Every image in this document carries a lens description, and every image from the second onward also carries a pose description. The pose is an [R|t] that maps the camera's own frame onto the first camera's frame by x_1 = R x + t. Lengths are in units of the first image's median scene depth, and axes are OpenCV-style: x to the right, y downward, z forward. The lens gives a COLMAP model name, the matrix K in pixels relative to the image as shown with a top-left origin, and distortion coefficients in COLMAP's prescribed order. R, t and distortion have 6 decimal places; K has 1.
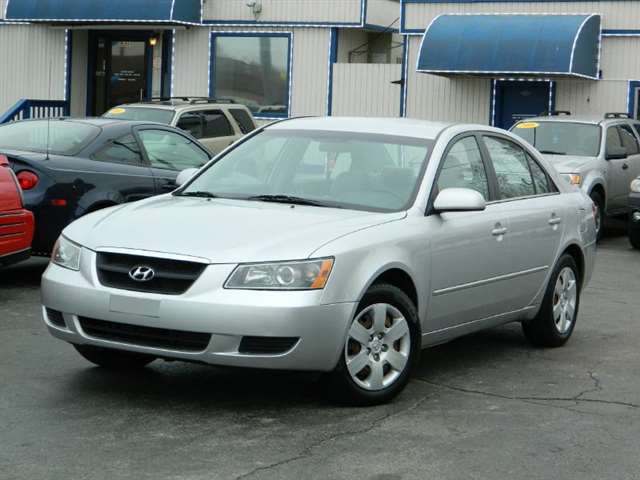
lens RADIAL K [[1403.8, 0, 322.4], [0, 1403.8, 242.5], [0, 0, 1]] dist [-0.013396, 0.000000]
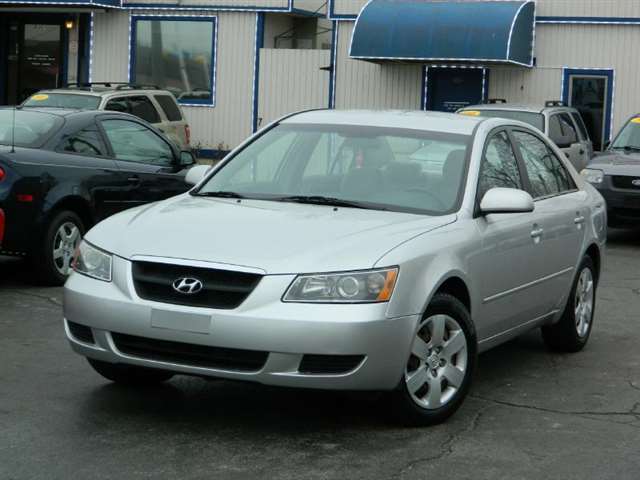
lens RADIAL K [[1403.8, 0, 318.1], [0, 1403.8, 242.0], [0, 0, 1]] dist [-0.013396, 0.000000]
pose [[0.997098, -0.004255, 0.076005, -0.098374], [0.003433, 0.999934, 0.010934, -0.013446], [-0.076047, -0.010642, 0.997047, 0.079442]]
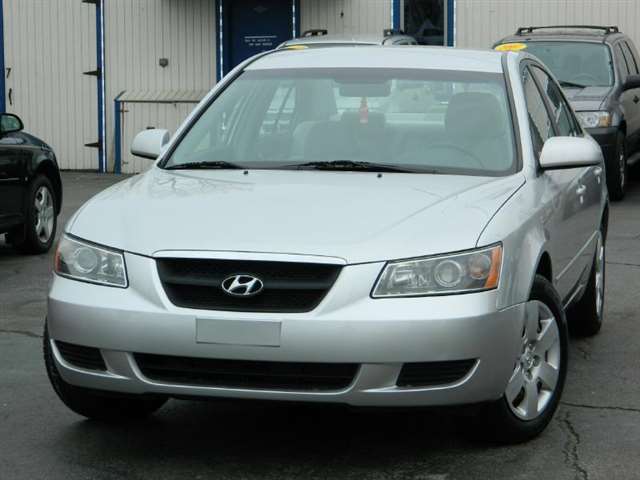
lens RADIAL K [[1754.3, 0, 323.0], [0, 1754.3, 239.9], [0, 0, 1]] dist [-0.155277, 0.000000]
pose [[0.965496, -0.067336, 0.251562, -0.266182], [0.061136, 0.997604, 0.032392, -0.022565], [-0.253140, -0.015895, 0.967299, 0.130962]]
